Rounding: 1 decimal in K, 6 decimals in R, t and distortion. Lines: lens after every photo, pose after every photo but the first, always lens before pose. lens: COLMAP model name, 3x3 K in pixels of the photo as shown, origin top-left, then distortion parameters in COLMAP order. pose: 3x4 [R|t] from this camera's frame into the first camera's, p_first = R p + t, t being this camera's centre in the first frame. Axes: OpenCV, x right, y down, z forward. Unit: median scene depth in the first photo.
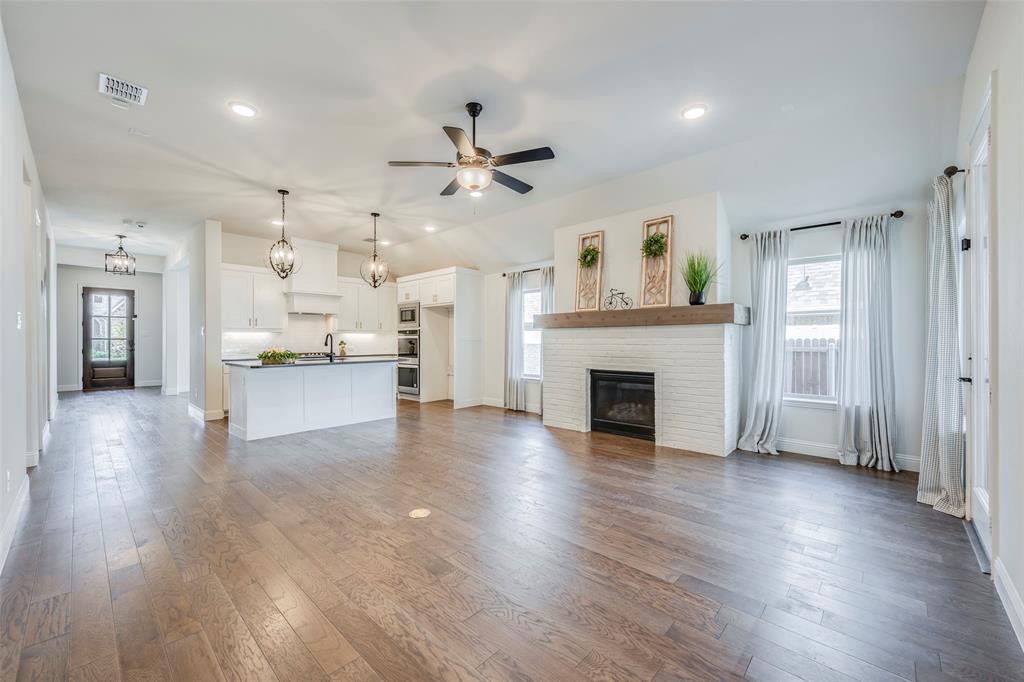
lens RADIAL K [[403.9, 0, 506.0], [0, 403.9, 340.7], [0, 0, 1]] dist [-0.000811, -0.000298]
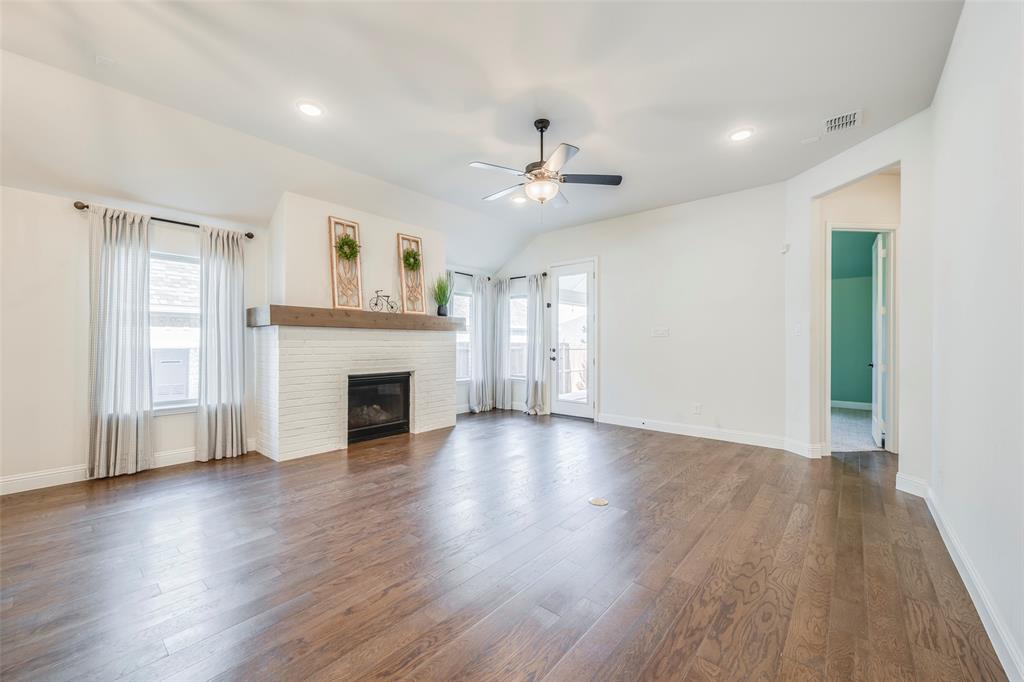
lens RADIAL K [[403.9, 0, 510.4], [0, 403.9, 341.8], [0, 0, 1]] dist [-0.000811, -0.000298]
pose [[-0.052840, 0.004452, 0.998593, -0.777807], [-0.002507, 0.999986, -0.004591, 0.000797], [-0.998600, -0.002746, -0.052828, 0.778763]]
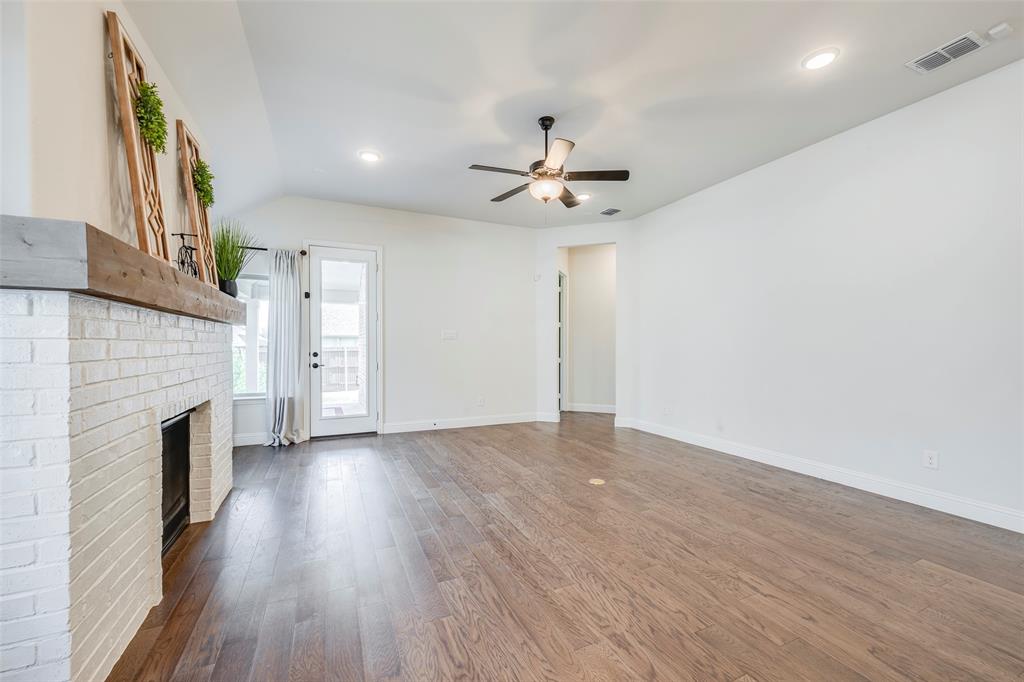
lens RADIAL K [[403.9, 0, 513.0], [0, 403.9, 345.7], [0, 0, 1]] dist [-0.000811, -0.000298]
pose [[-0.929909, 0.000432, 0.367790, -0.261594], [0.000829, 0.999999, 0.000921, -0.000988], [-0.367789, 0.001161, -0.929909, 1.369364]]
